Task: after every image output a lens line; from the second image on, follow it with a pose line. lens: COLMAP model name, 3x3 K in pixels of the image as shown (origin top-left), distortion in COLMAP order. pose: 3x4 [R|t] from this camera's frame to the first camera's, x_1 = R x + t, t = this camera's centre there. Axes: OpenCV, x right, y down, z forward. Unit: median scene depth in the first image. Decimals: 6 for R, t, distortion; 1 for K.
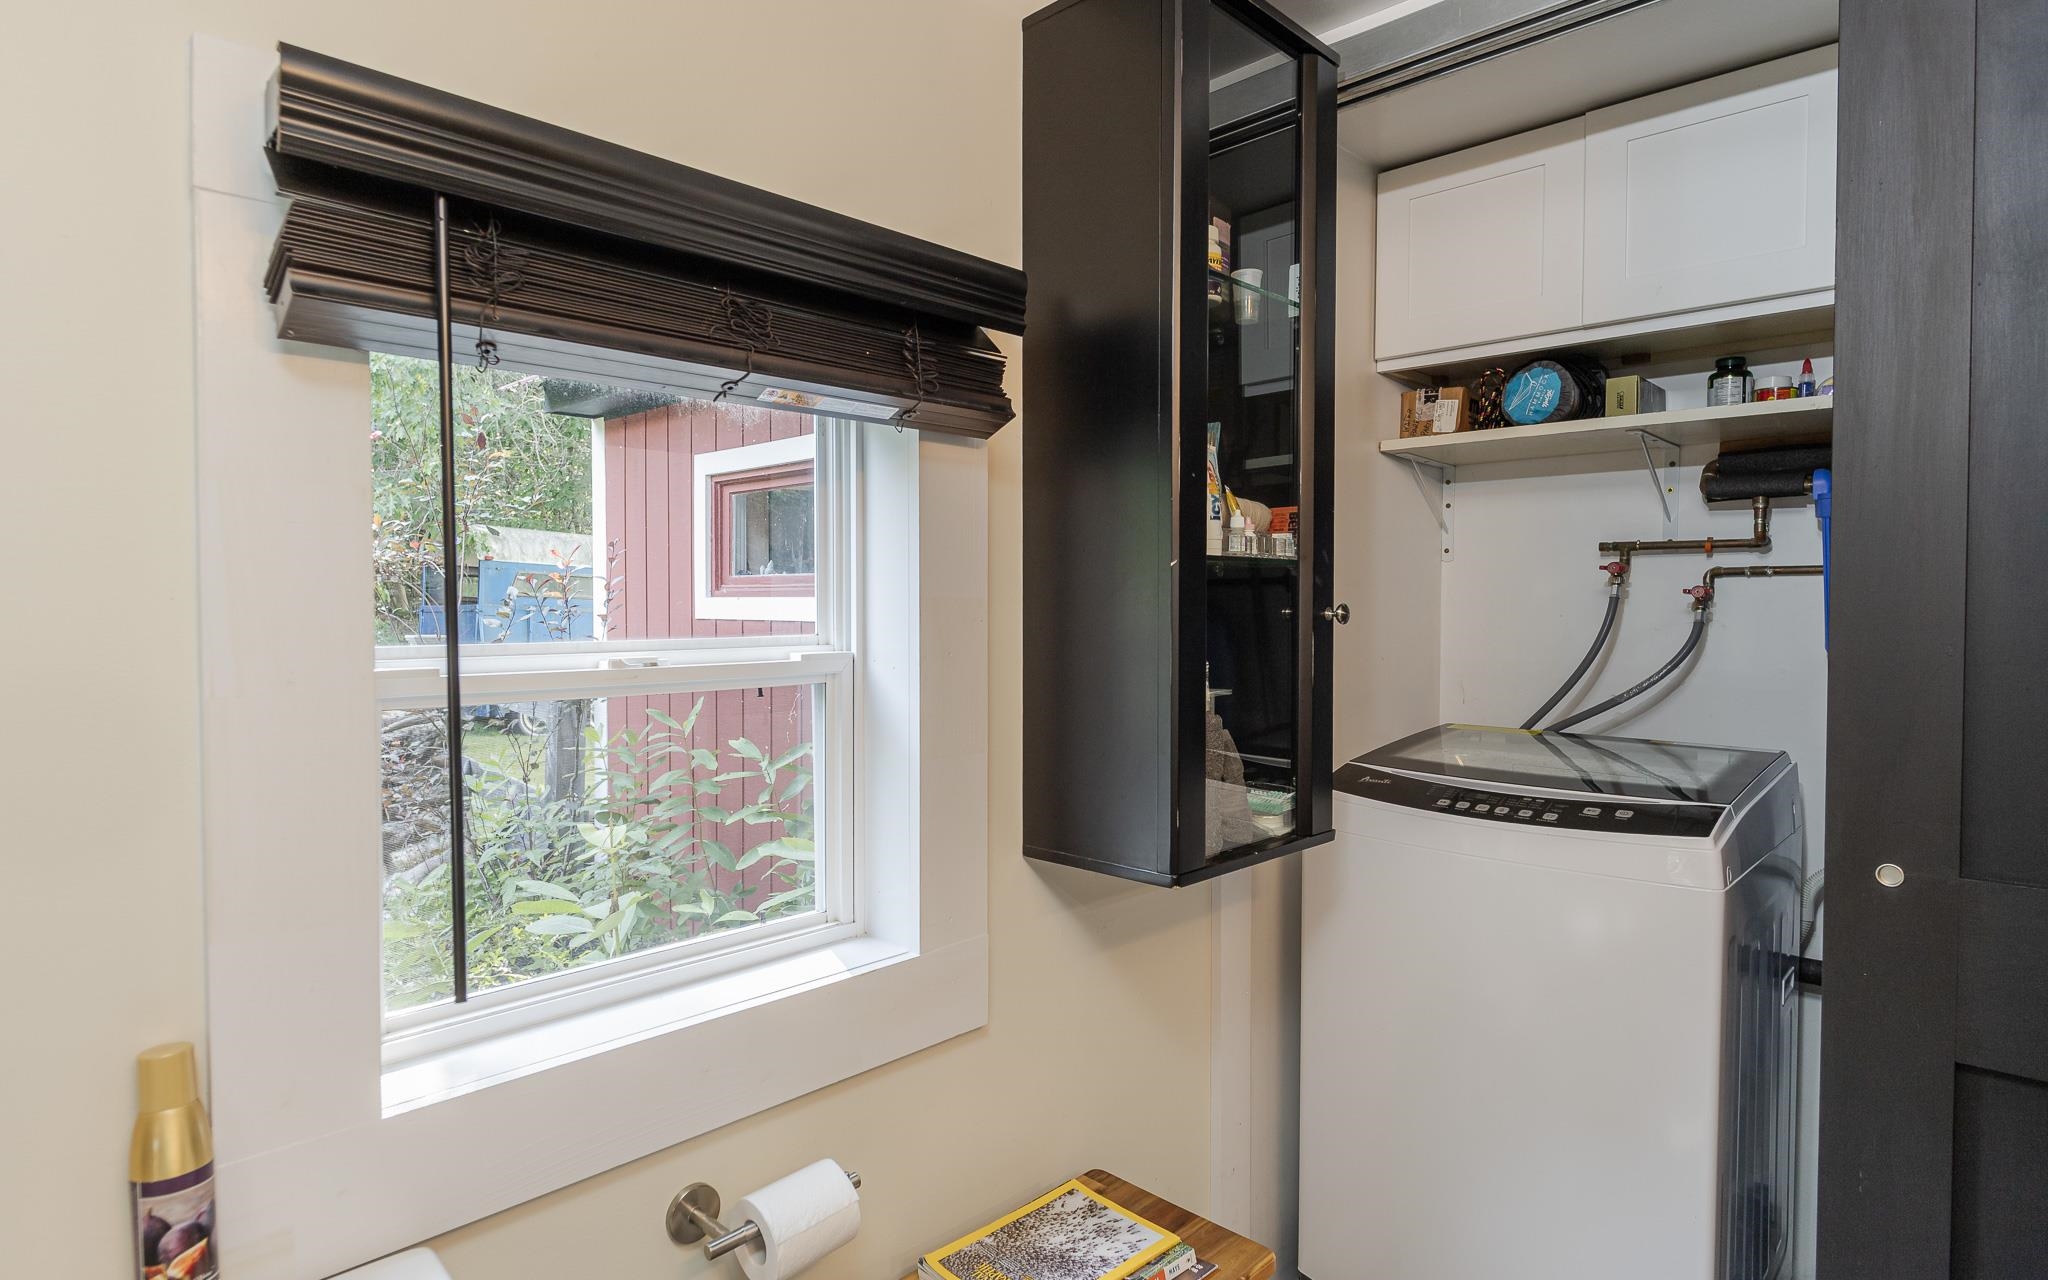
lens RADIAL K [[1095.1, 0, 1058.5], [0, 1095.1, 639.5], [0, 0, 1]] dist [0.000927, -0.000049]
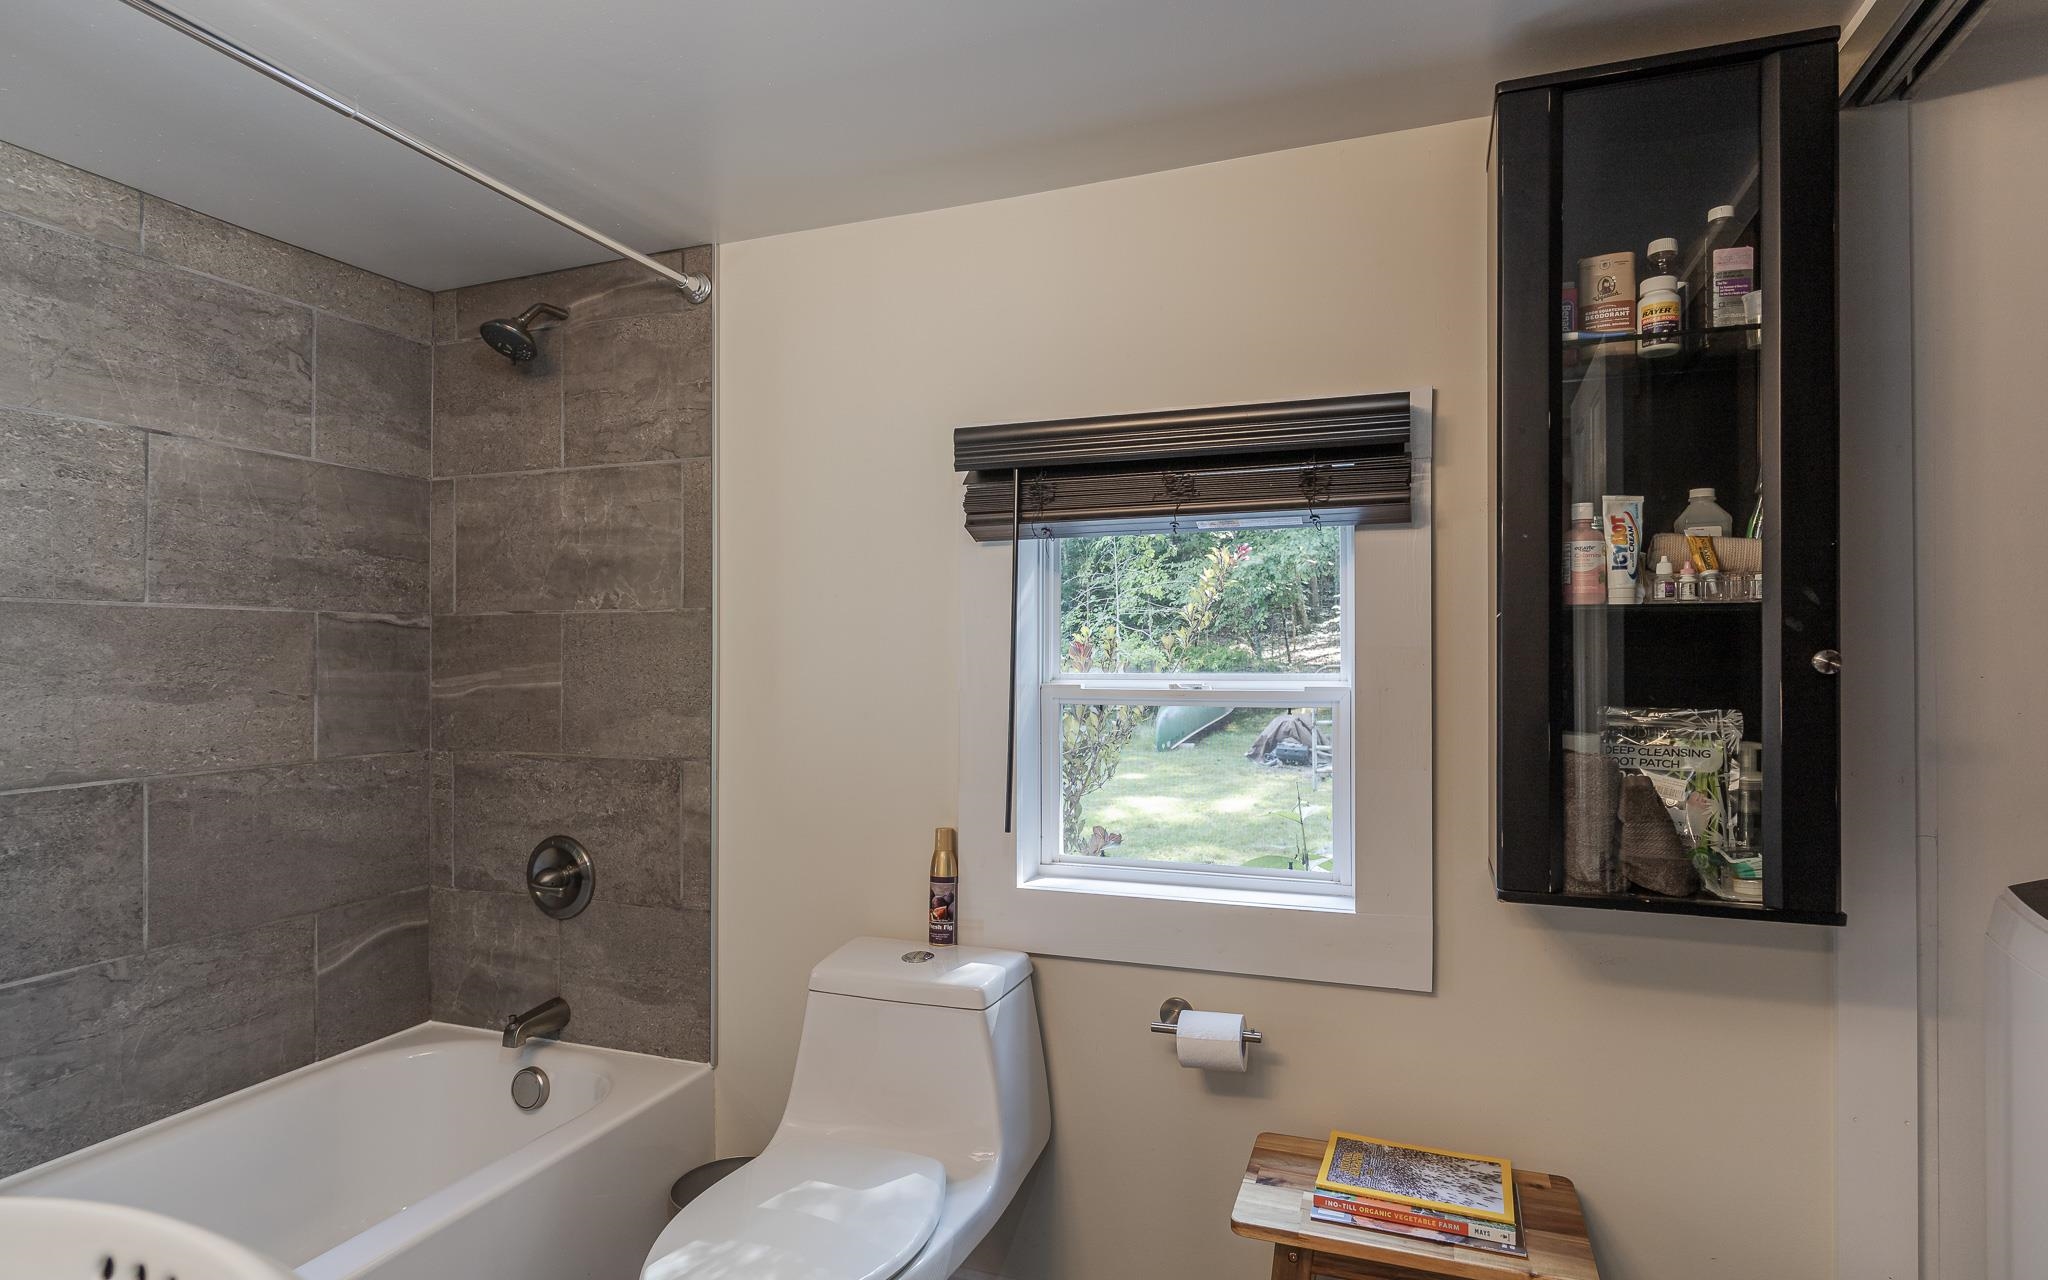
lens RADIAL K [[1095.1, 0, 1058.5], [0, 1095.1, 639.5], [0, 0, 1]] dist [0.000927, -0.000049]
pose [[0.425881, -0.012793, -0.904689, 0.955900], [-0.029662, 0.999165, -0.028093, 0.002381], [0.904293, 0.038799, 0.425146, 0.089437]]
